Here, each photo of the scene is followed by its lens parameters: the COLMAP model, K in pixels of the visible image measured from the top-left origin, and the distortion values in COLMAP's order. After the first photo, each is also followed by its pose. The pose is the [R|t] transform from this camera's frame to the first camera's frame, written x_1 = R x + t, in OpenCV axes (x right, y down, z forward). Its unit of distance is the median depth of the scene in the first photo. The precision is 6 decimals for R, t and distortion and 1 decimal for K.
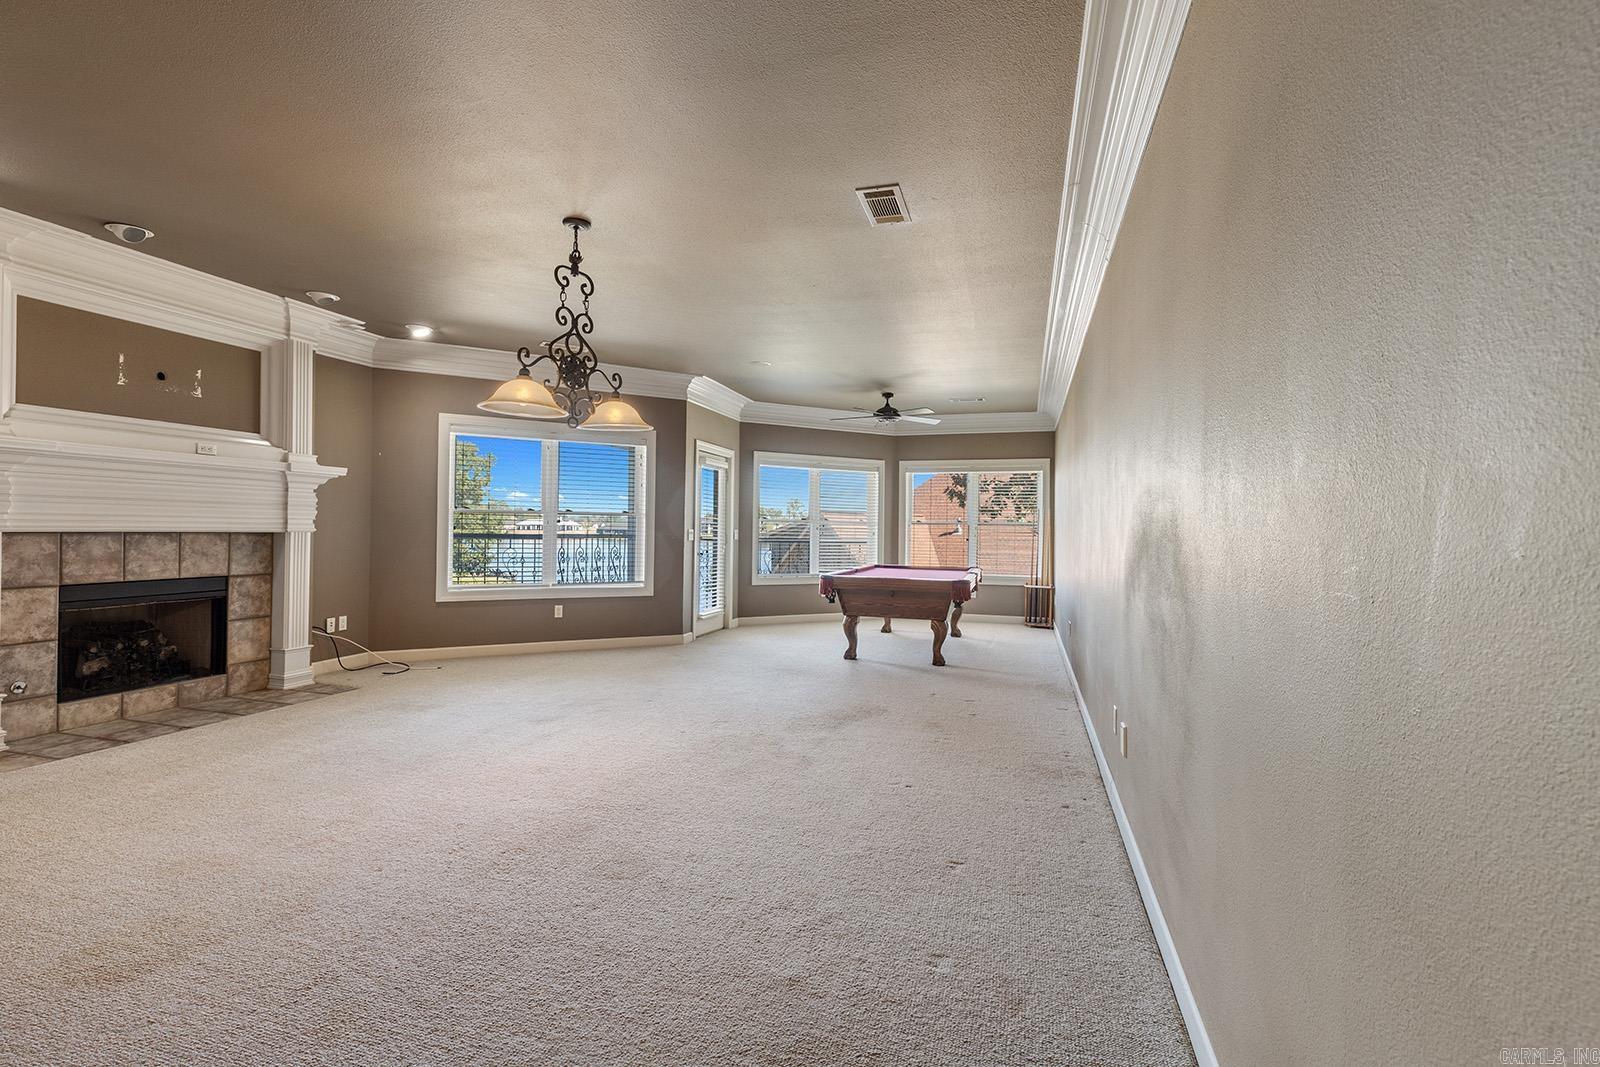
lens RADIAL K [[728.7, 0, 800.0], [0, 728.7, 533.5], [0, 0, 1]] dist [0.000307, -0.000004]
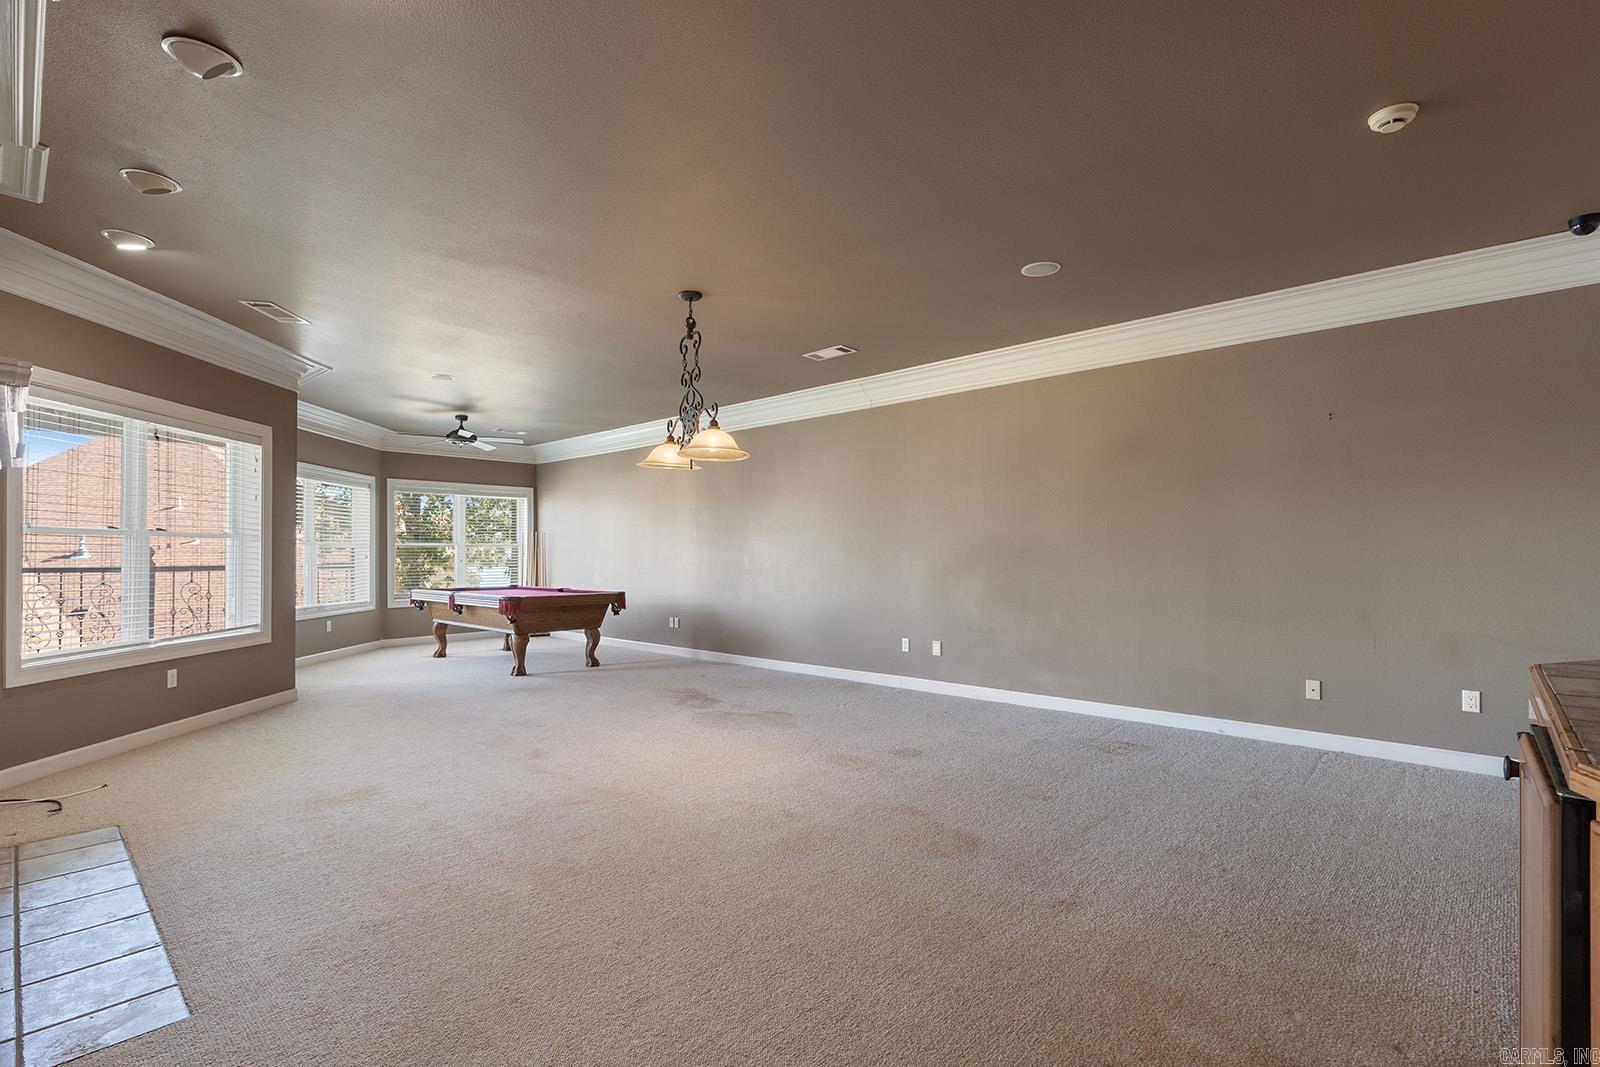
lens RADIAL K [[728.7, 0, 800.0], [0, 728.7, 533.5], [0, 0, 1]] dist [0.000307, -0.000004]
pose [[0.434533, 0.007945, 0.900621, -0.702206], [0.015325, 0.999751, -0.016213, -0.008356], [-0.900526, 0.020847, 0.434303, 0.179549]]
